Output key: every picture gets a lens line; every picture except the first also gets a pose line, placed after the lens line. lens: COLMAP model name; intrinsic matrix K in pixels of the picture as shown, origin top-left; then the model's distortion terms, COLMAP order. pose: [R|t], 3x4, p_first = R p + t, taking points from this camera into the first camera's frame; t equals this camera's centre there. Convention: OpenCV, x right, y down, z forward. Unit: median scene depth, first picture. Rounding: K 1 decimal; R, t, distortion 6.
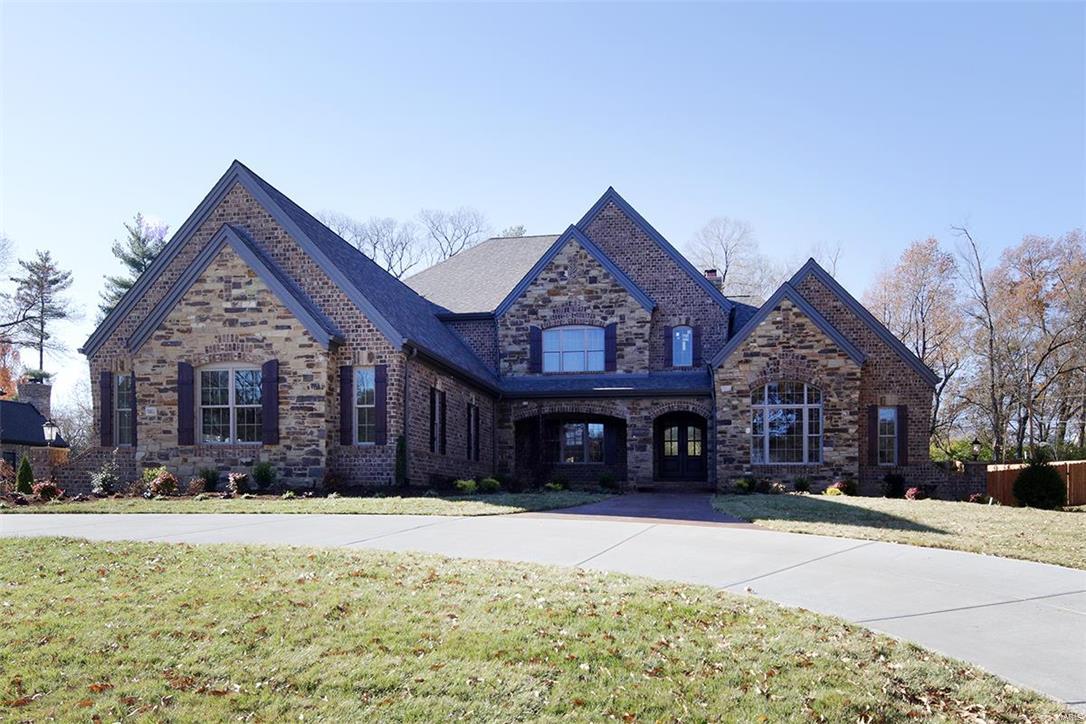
lens RADIAL K [[536.8, 0, 506.8], [0, 536.8, 395.5], [0, 0, 1]] dist [-0.000384, 0.000152]
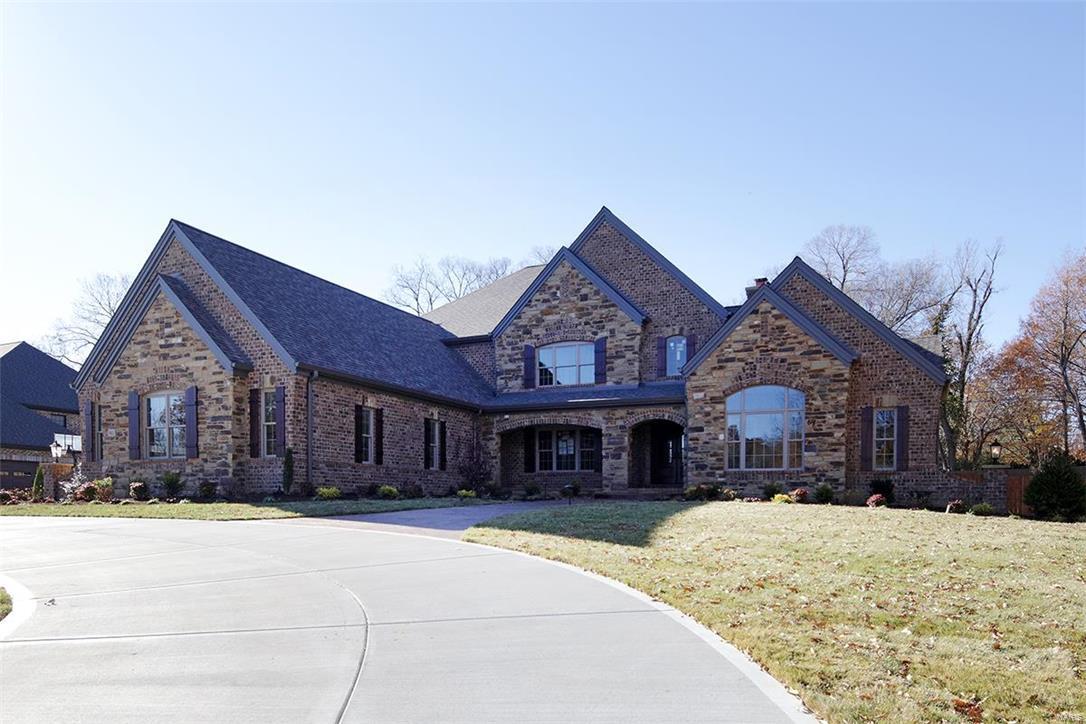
lens RADIAL K [[479.8, 0, 543.0], [0, 479.8, 422.9], [0, 0, 1]] dist [0.001075, 0.000156]
pose [[0.981229, -0.028794, -0.190685, 0.292122], [0.033268, 0.999240, 0.020301, 0.010119], [0.189956, -0.026264, 0.981441, 0.062290]]
